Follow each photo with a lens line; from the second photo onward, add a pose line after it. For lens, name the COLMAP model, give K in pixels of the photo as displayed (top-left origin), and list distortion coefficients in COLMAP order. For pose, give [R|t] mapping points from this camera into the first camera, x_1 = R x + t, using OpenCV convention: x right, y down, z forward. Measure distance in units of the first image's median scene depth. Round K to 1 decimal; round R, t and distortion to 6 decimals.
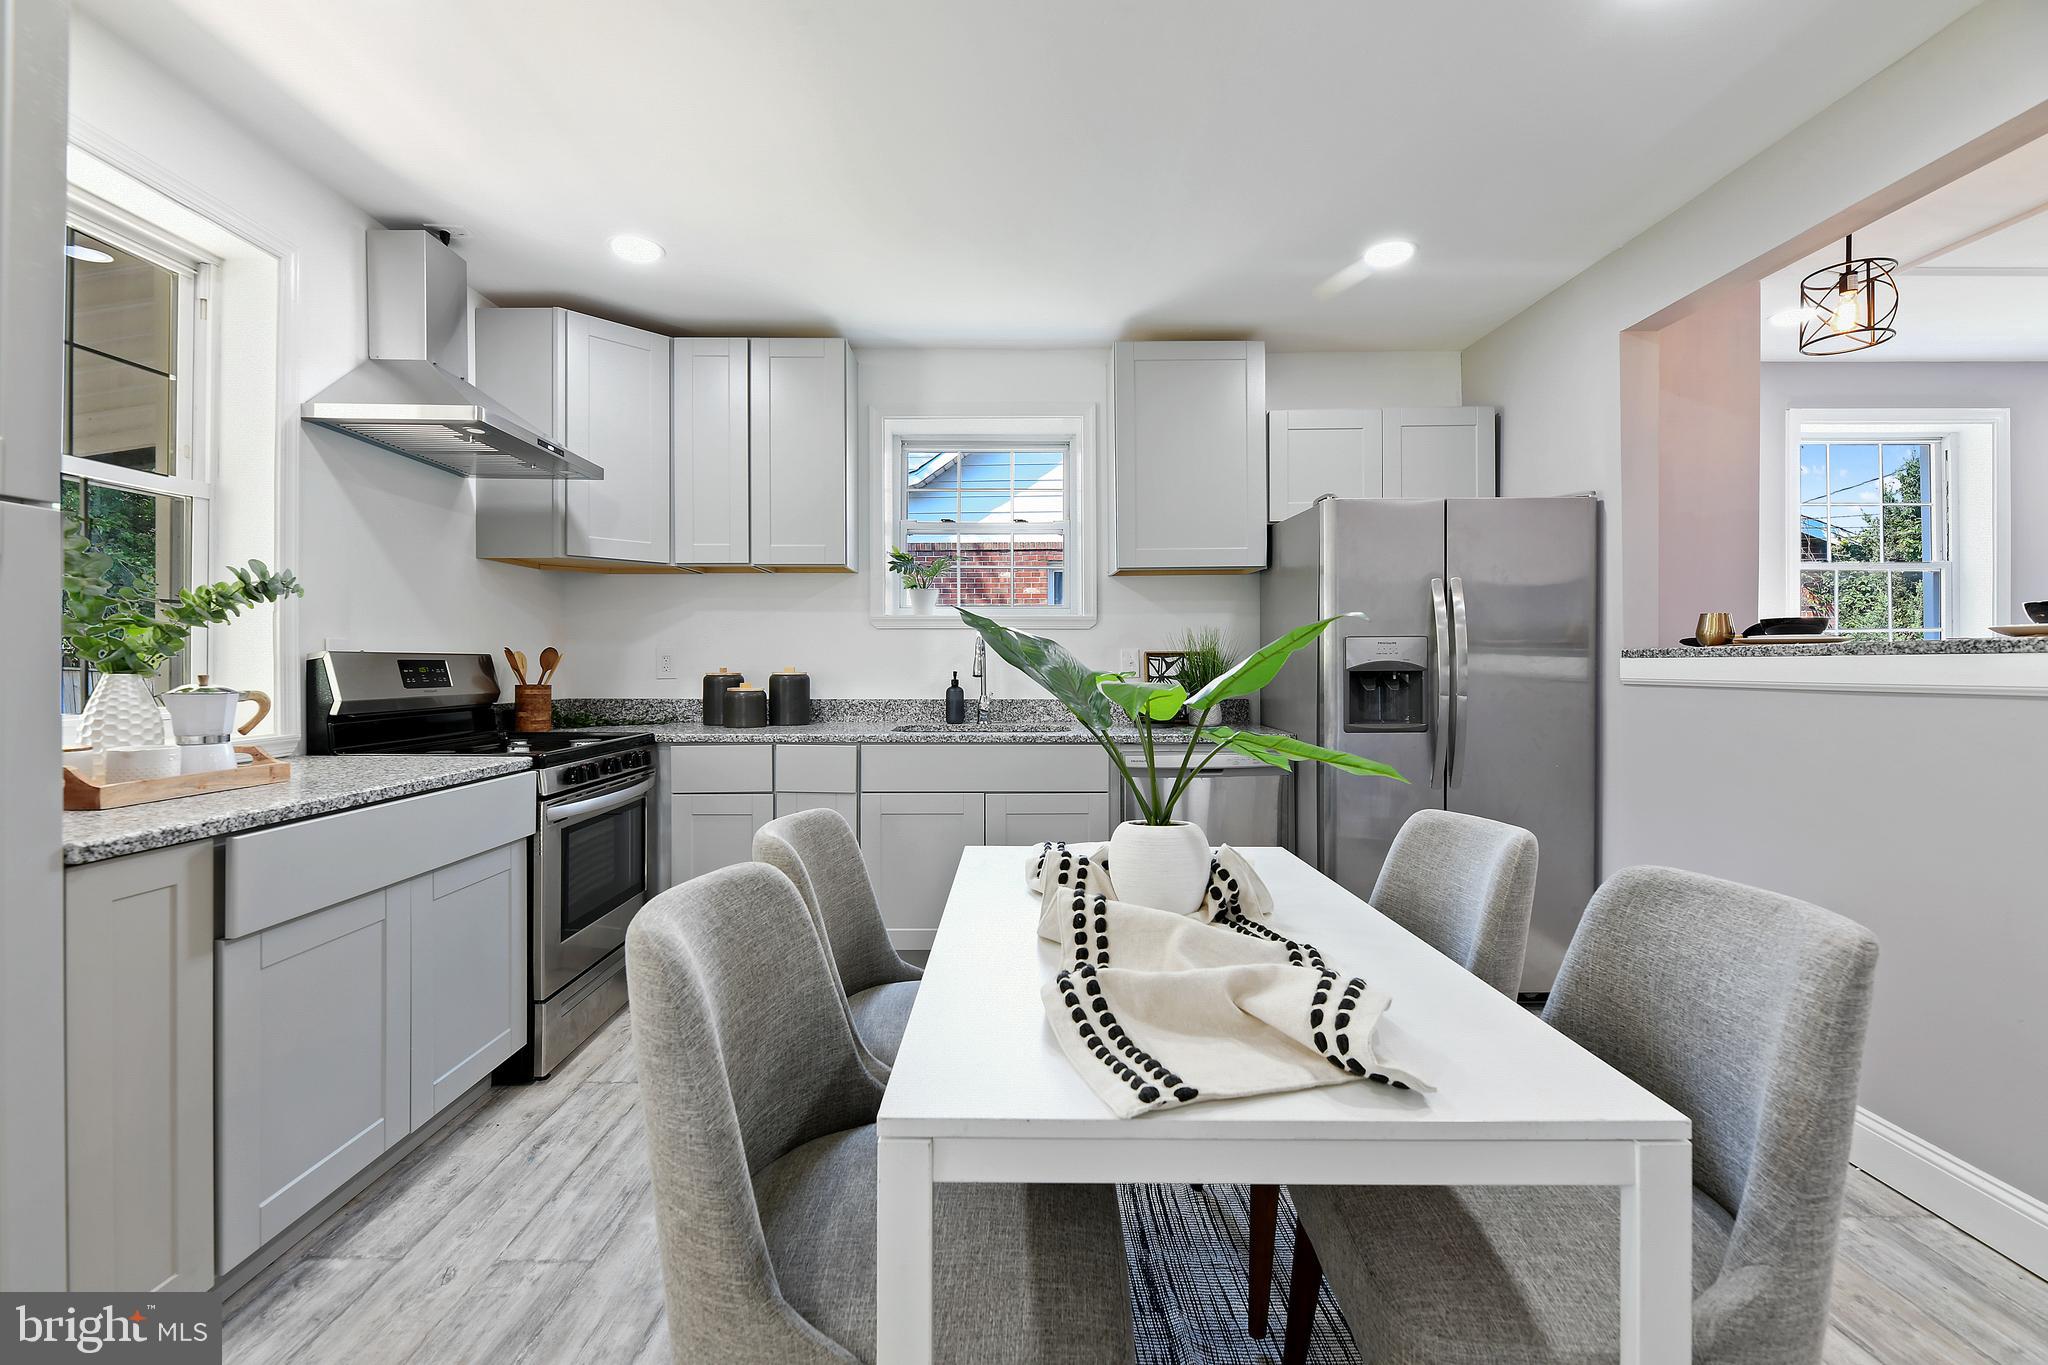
lens RADIAL K [[867.0, 0, 1016.3], [0, 867.0, 663.3], [0, 0, 1]] dist [-0.002402, -0.000423]
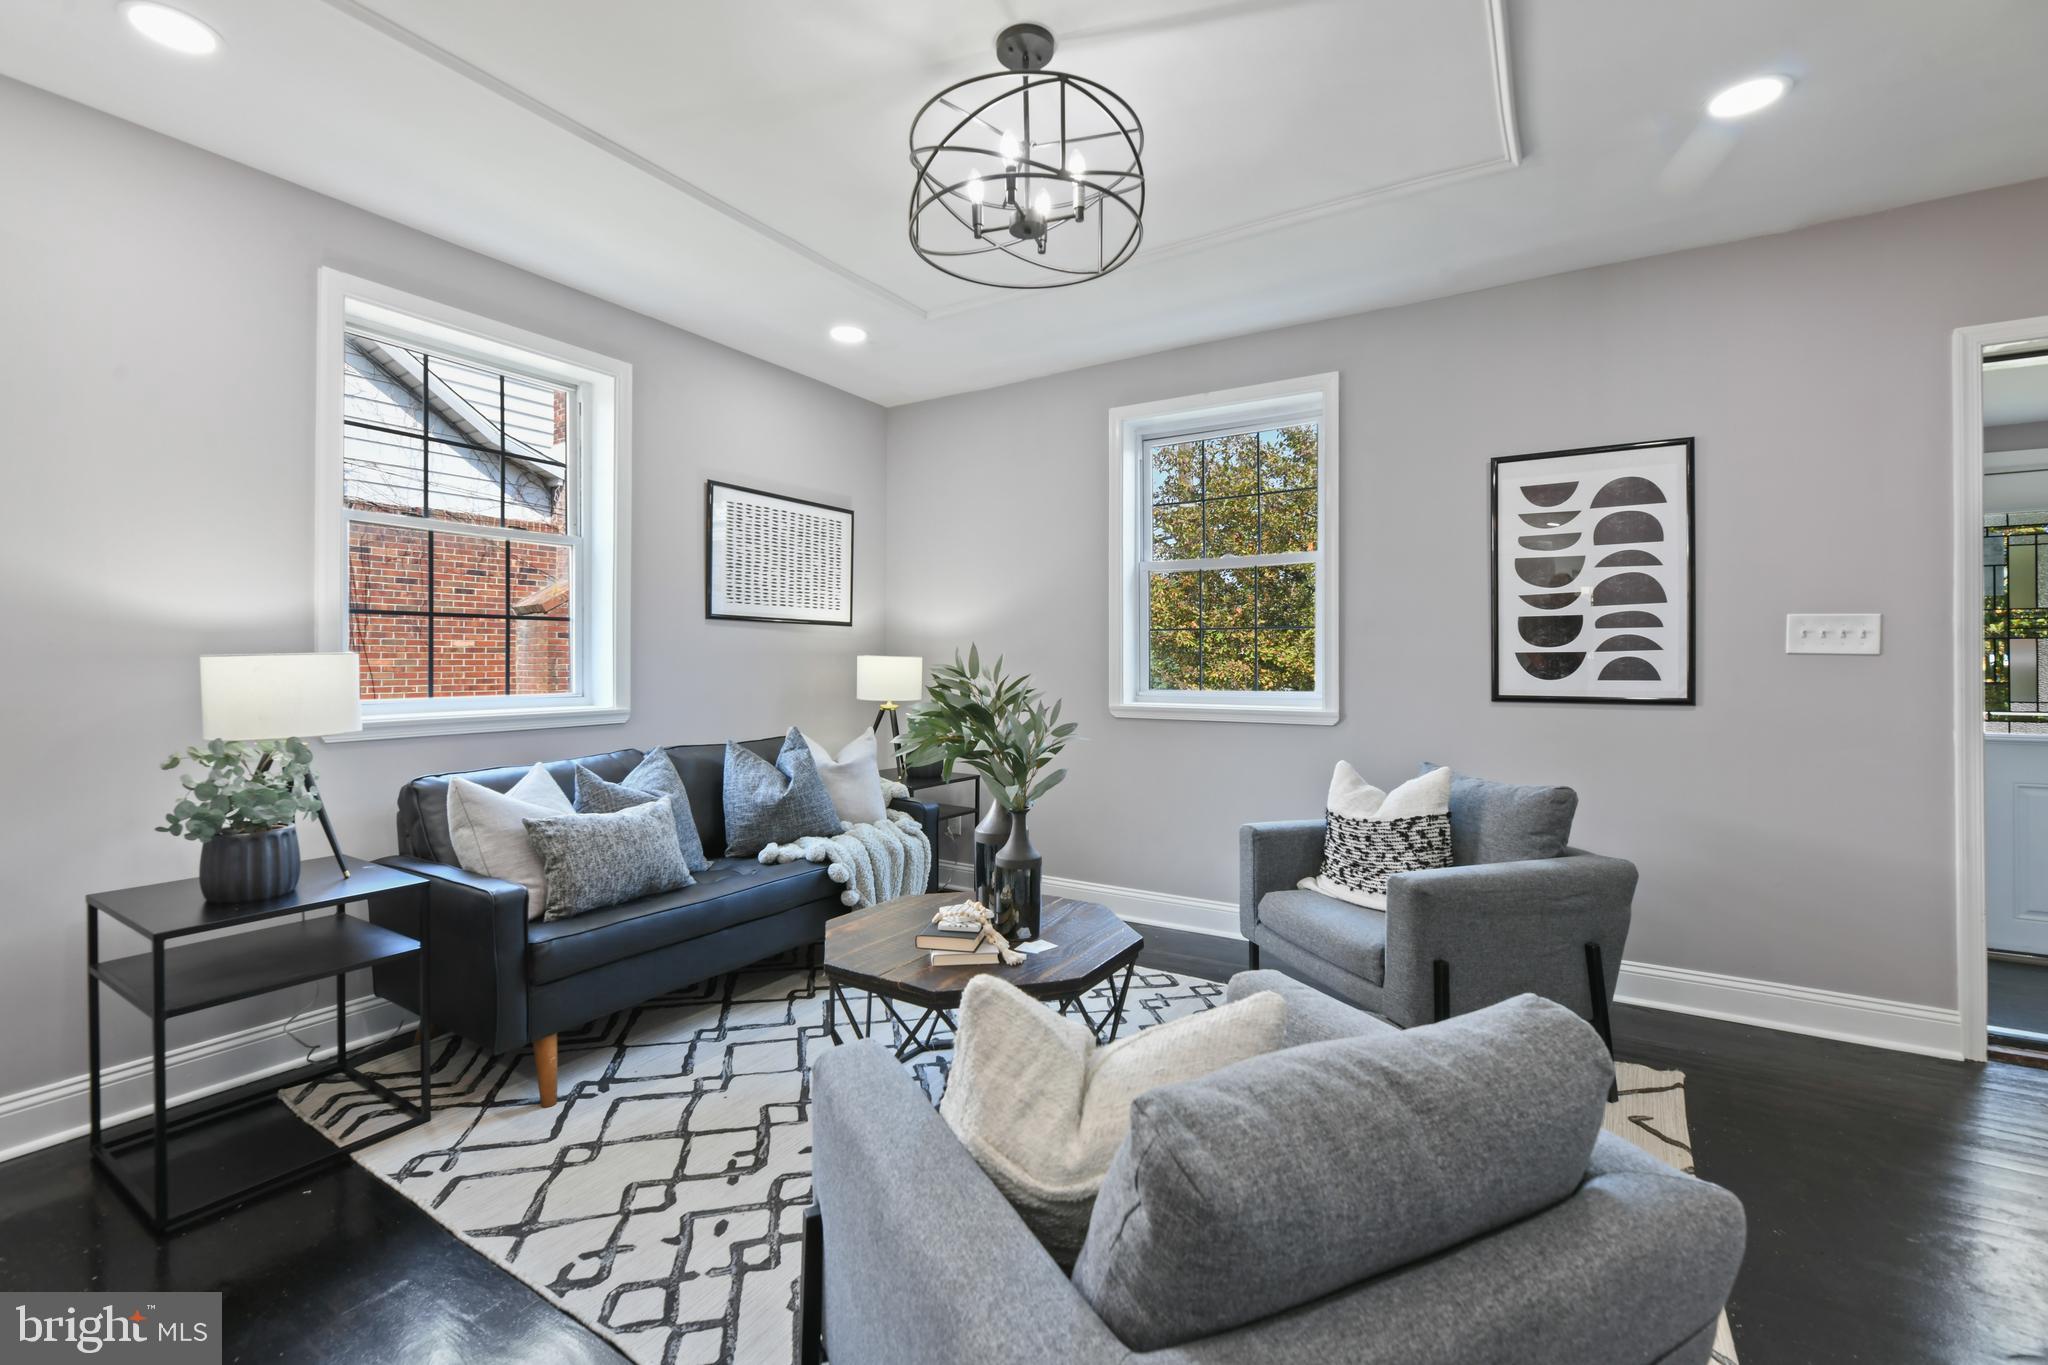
lens RADIAL K [[867.0, 0, 1016.3], [0, 867.0, 663.3], [0, 0, 1]] dist [-0.002402, -0.000423]
pose [[0.529037, 0.001251, 0.848598, 0.763060], [-0.002917, 0.999996, 0.000344, 0.001167], [-0.848594, -0.002657, 0.529039, 0.265954]]
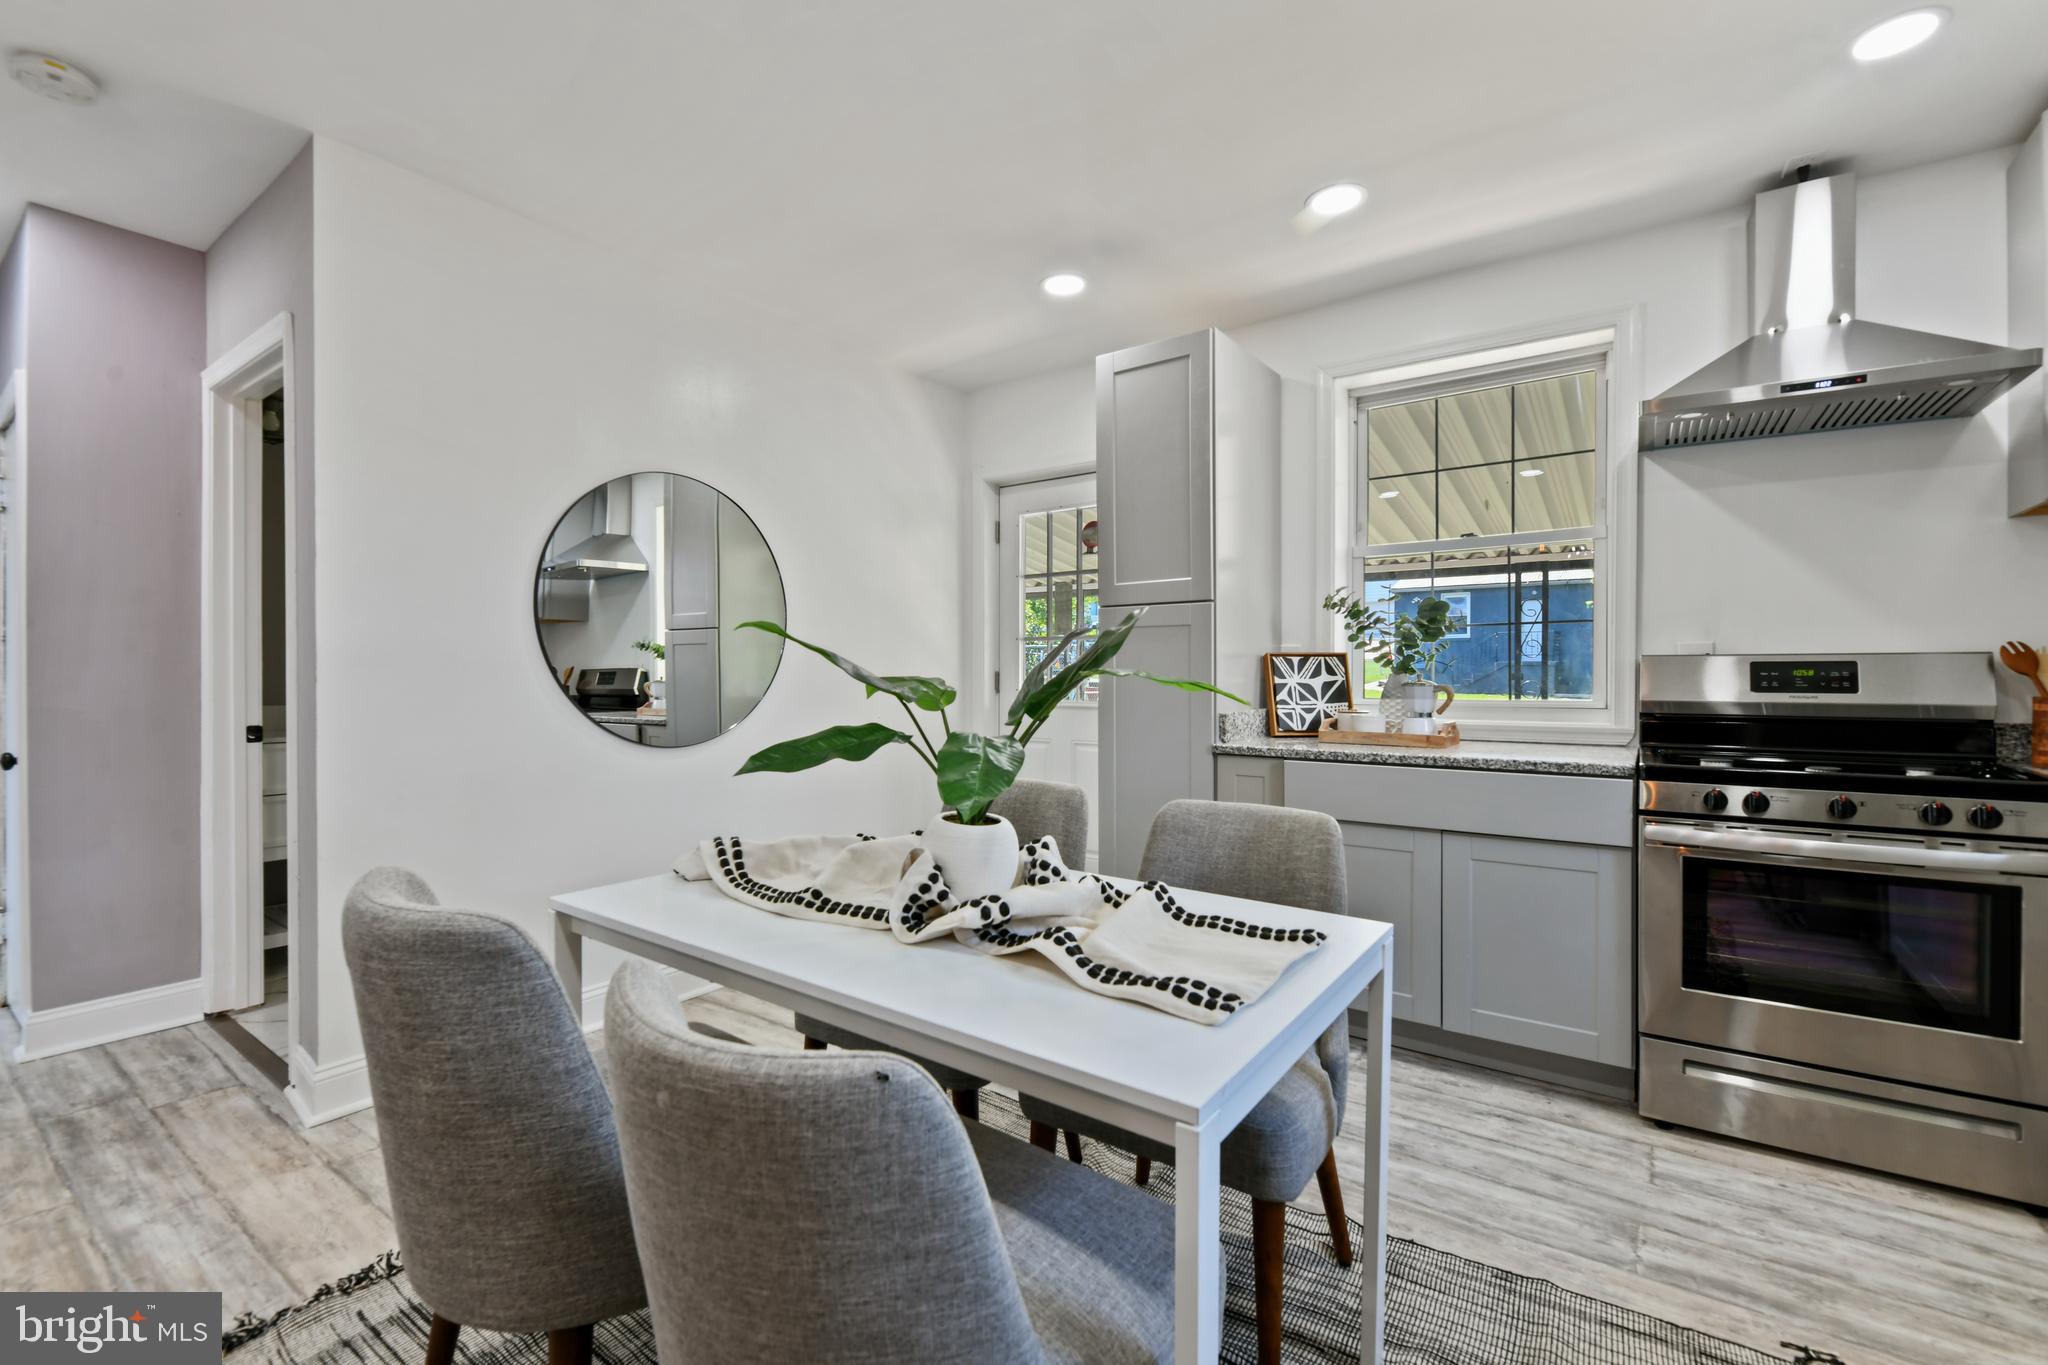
lens RADIAL K [[880.6, 0, 1024.0], [0, 880.6, 682.5], [0, 0, 1]] dist [-0.001995, -0.000189]
pose [[-0.578115, 0.009181, -0.815904, 0.443521], [0.000884, 0.999943, 0.010626, 0.006558], [0.815955, 0.005422, -0.578090, 0.758837]]
